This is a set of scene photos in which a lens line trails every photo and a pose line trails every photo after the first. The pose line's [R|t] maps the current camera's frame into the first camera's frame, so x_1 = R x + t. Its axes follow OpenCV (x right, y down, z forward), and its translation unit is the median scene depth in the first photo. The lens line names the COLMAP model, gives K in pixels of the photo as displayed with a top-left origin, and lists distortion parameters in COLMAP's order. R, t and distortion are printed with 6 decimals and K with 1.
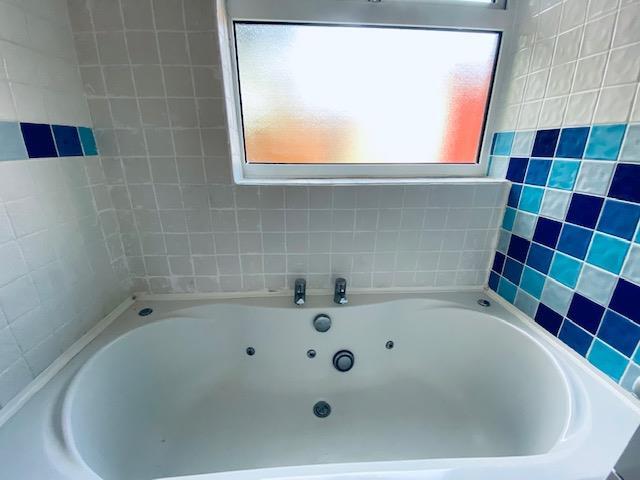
lens RADIAL K [[258.5, 0, 319.7], [0, 258.5, 239.6], [0, 0, 1]] dist [0.024383, -0.019702]
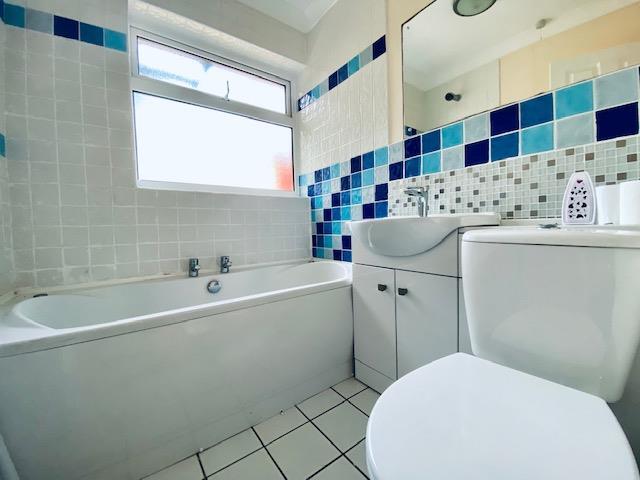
lens RADIAL K [[258.5, 0, 319.7], [0, 258.5, 239.6], [0, 0, 1]] dist [0.024383, -0.019702]
pose [[0.840073, -0.058282, 0.539333, -0.249770], [0.204566, 0.954847, -0.215451, 0.498130], [-0.502424, 0.291324, 0.814064, -0.490403]]
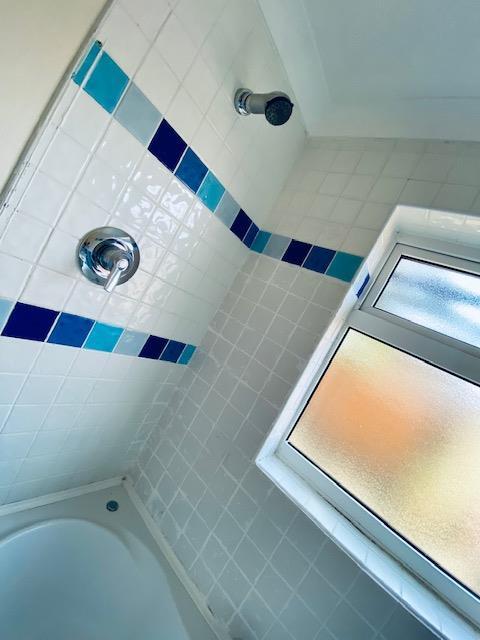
lens RADIAL K [[258.5, 0, 249.7], [0, 258.5, 318.4], [0, 0, 1]] dist [0.024383, -0.019702]
pose [[0.690521, 0.392531, -0.607536, 0.007012], [-0.628074, 0.741991, -0.234462, -0.329539], [0.358753, 0.543479, 0.758899, 0.052447]]
